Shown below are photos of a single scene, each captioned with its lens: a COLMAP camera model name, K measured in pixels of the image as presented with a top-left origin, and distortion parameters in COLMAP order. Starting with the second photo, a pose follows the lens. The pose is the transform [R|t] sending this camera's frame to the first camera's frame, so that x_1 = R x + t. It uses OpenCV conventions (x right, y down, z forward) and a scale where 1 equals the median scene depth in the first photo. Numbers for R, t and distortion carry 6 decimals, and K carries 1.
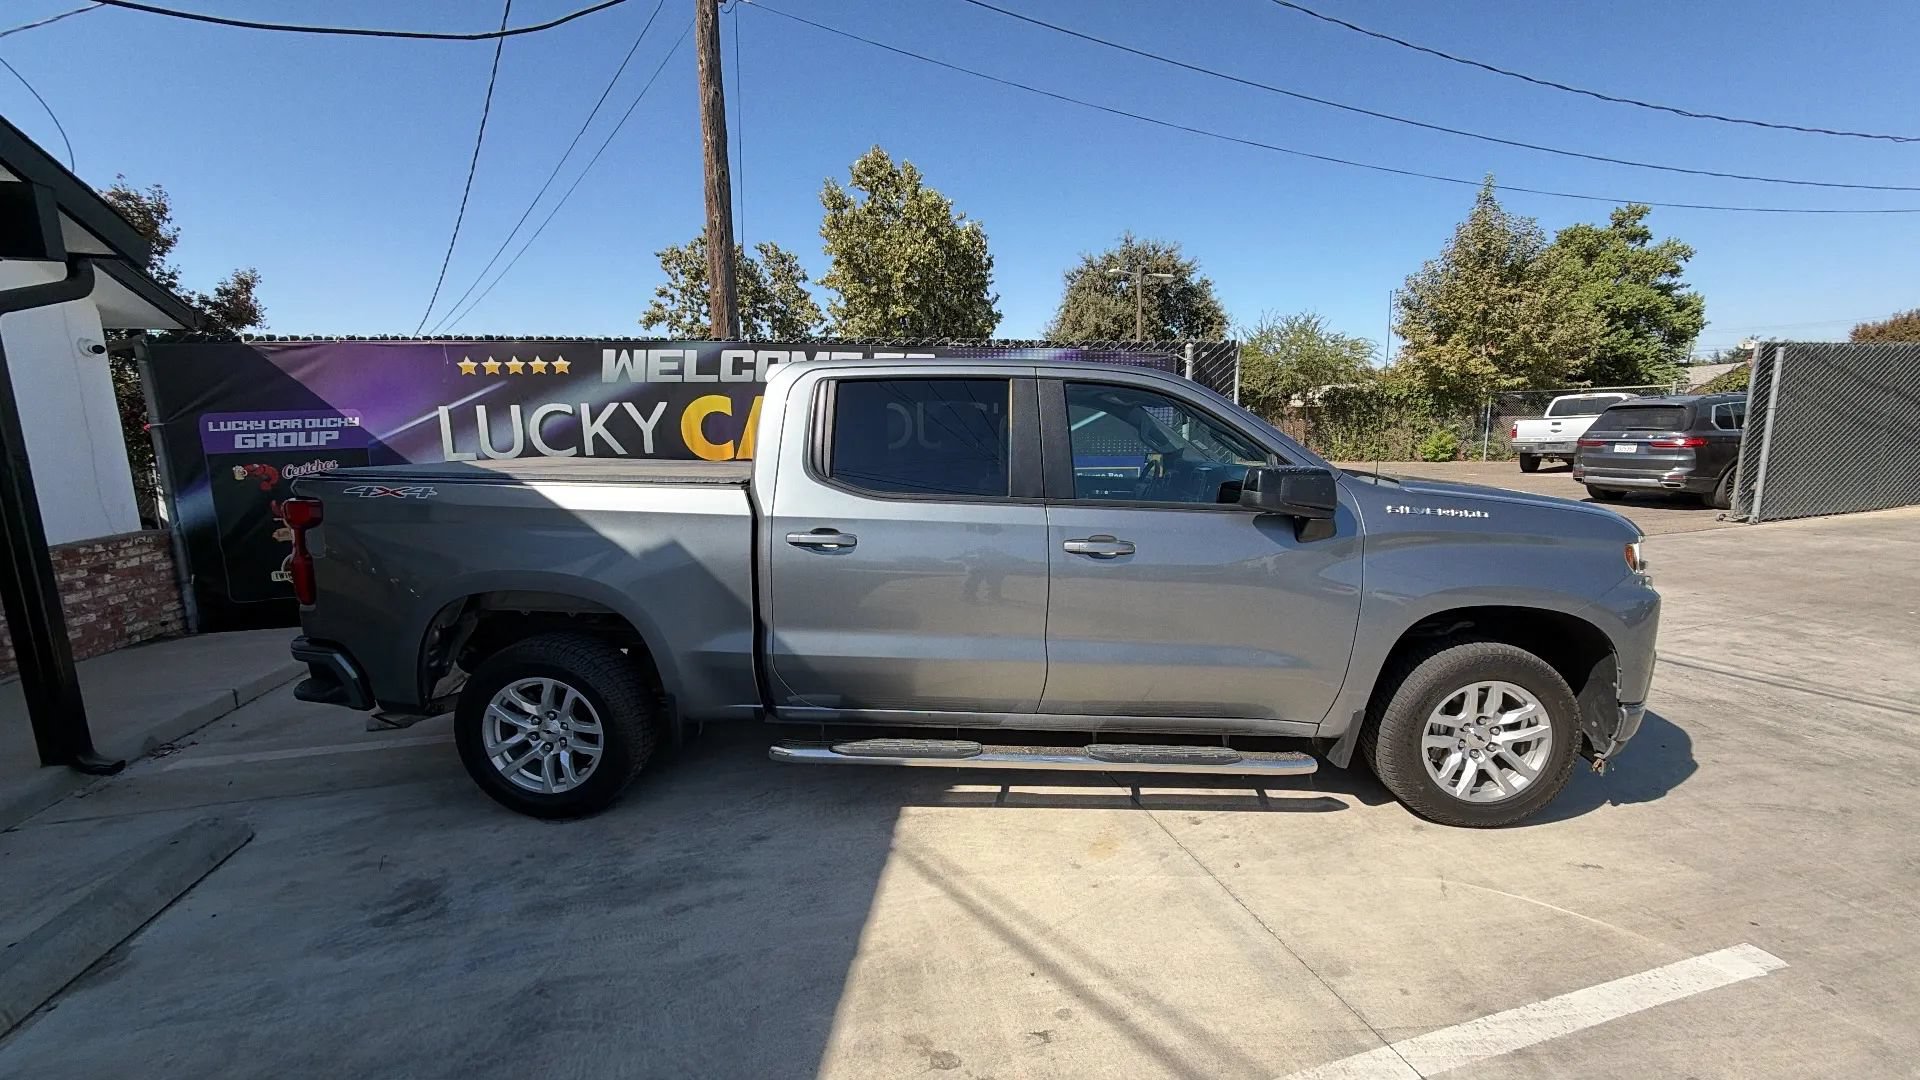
lens RADIAL K [[726.5, 0, 960.8], [0, 726.5, 543.0], [0, 0, 1]] dist [0.000509, -0.000222]
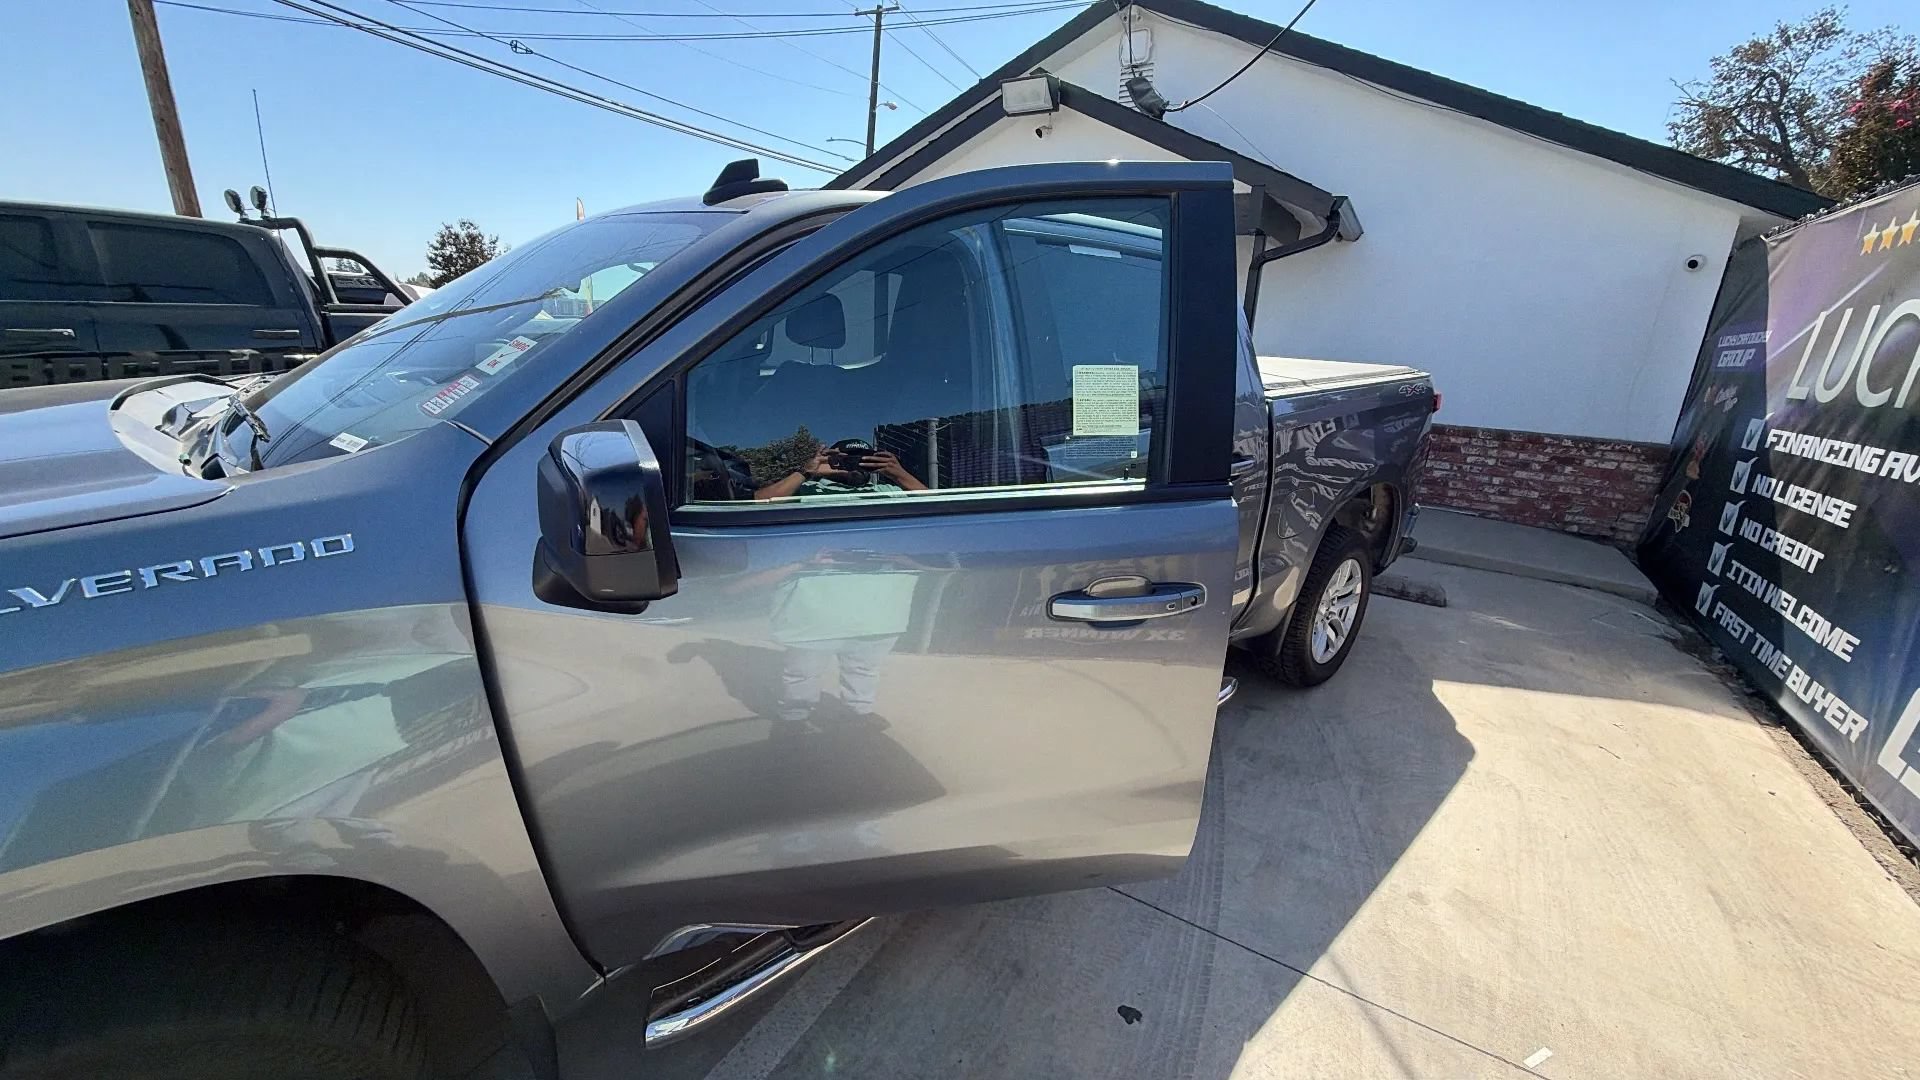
lens RADIAL K [[726.5, 0, 961.6], [0, 726.5, 543.9], [0, 0, 1]] dist [0.000509, -0.000222]
pose [[-0.733643, 0.177599, -0.655917, 0.270947], [-0.141115, 0.904383, 0.402713, -0.141216], [0.664722, 0.388007, -0.638432, 0.903281]]
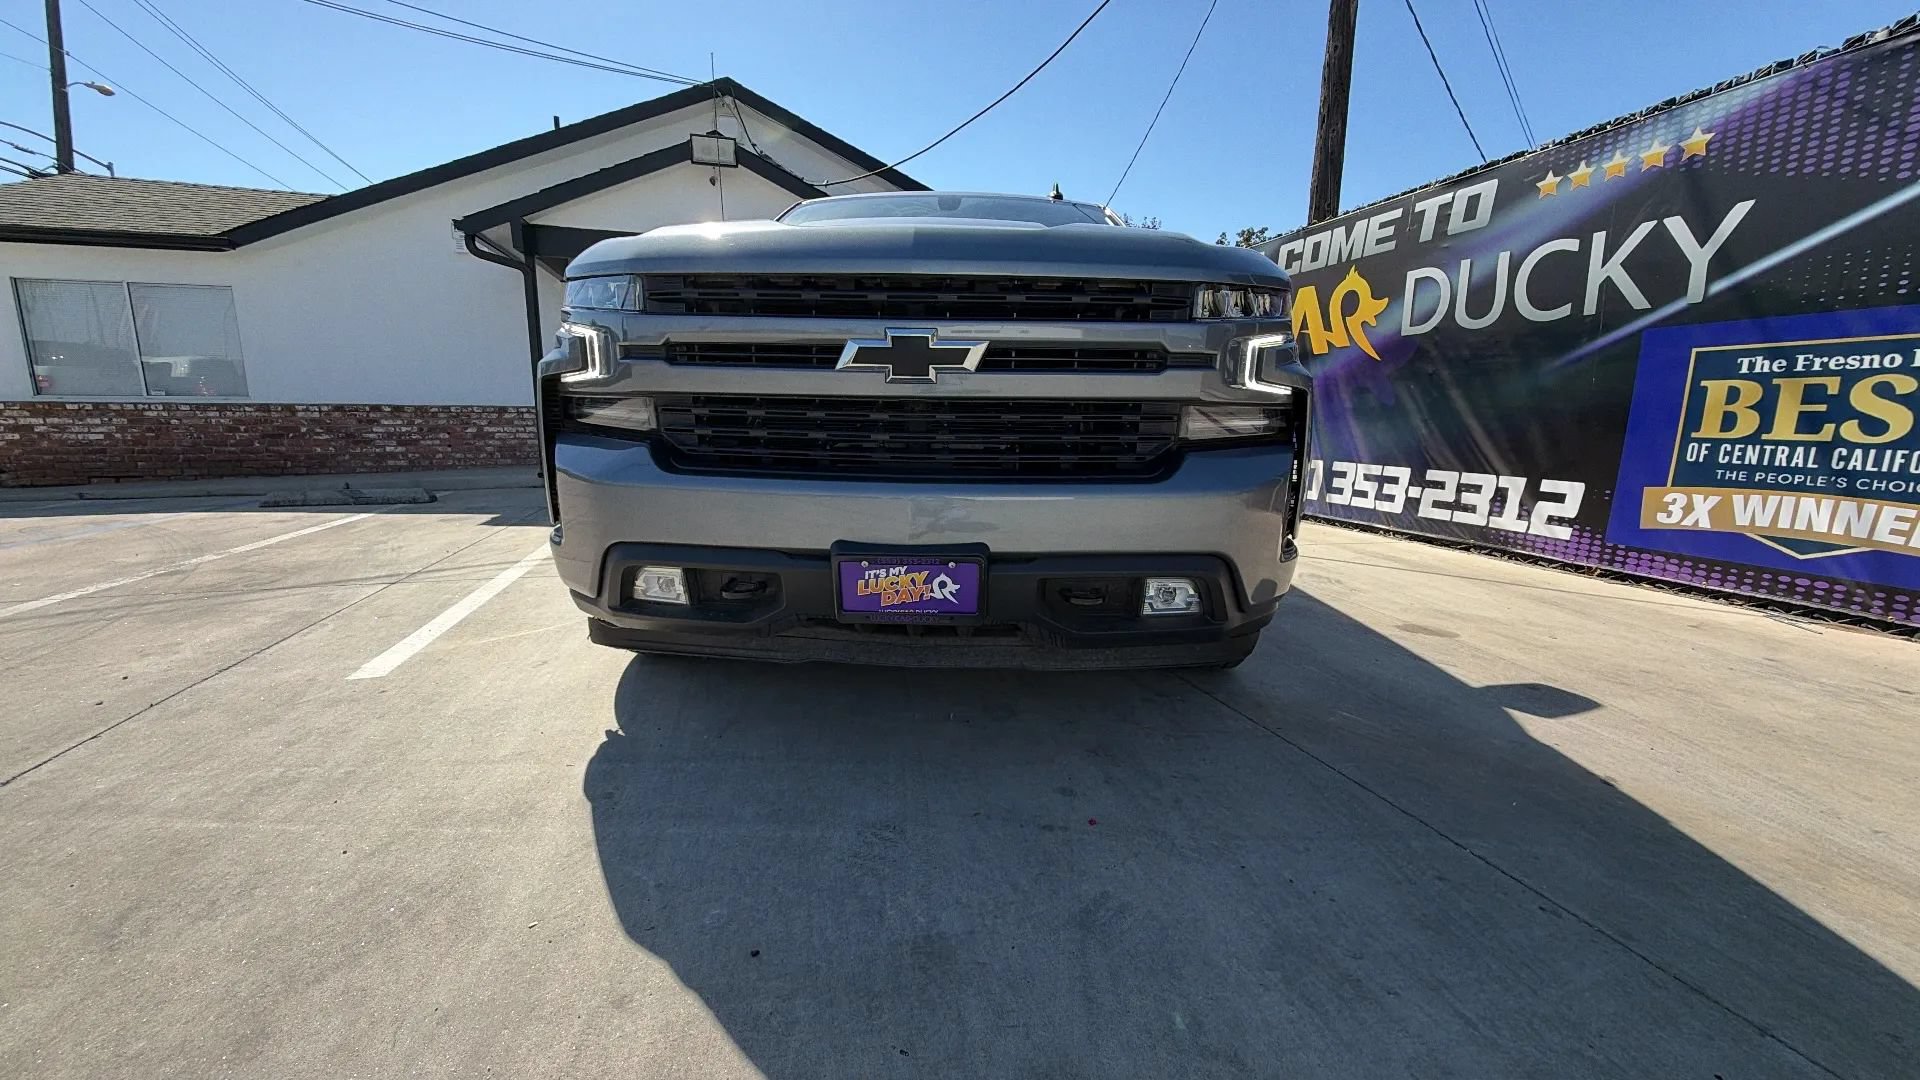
lens RADIAL K [[726.5, 0, 960.5], [0, 726.5, 542.2], [0, 0, 1]] dist [0.000509, -0.000222]
pose [[0.004813, 0.180591, -0.983547, 0.710757], [-0.167687, 0.969777, 0.177242, 0.023035], [0.985829, 0.164075, 0.034950, 0.600212]]
